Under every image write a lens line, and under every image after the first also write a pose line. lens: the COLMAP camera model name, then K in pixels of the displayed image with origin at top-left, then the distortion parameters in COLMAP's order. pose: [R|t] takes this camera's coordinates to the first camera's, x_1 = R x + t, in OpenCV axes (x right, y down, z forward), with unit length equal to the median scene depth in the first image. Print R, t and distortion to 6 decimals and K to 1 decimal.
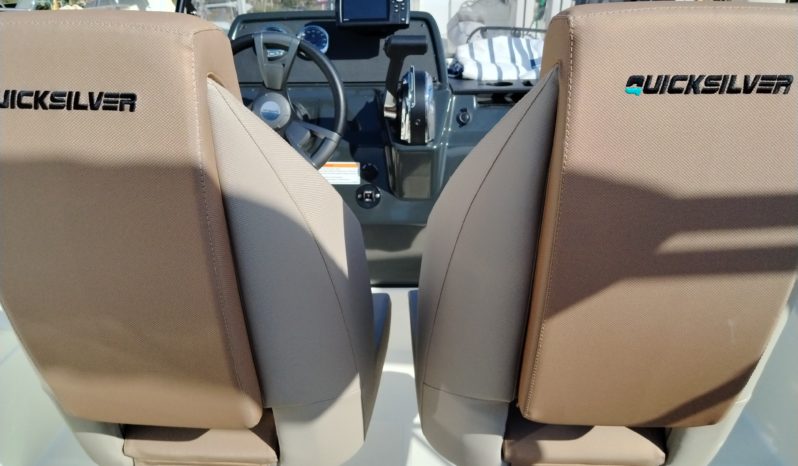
lens RADIAL K [[559.1, 0, 399.0], [0, 559.1, 233.0], [0, 0, 1]] dist [0.000424, -0.000102]
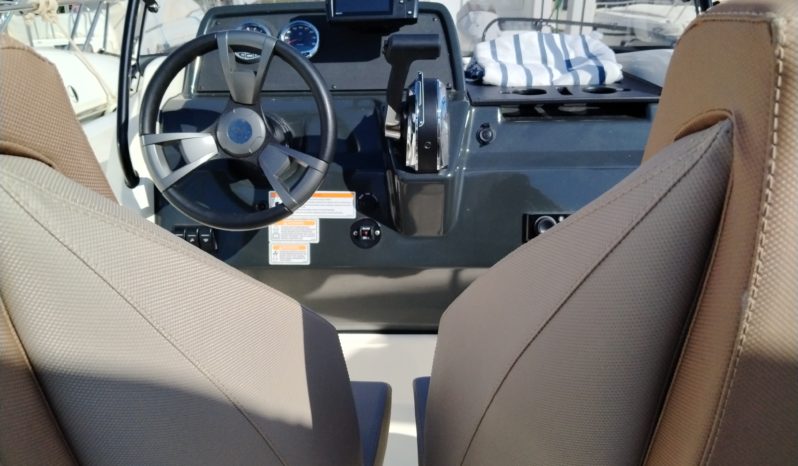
lens RADIAL K [[563.0, 0, 395.5], [0, 563.0, 233.6], [0, 0, 1]] dist [-0.004885, -0.003762]
pose [[0.999628, 0.003311, -0.027064, 0.009655], [-0.002937, 0.999900, 0.013838, -0.076679], [0.027107, -0.013753, 0.999538, 0.190376]]
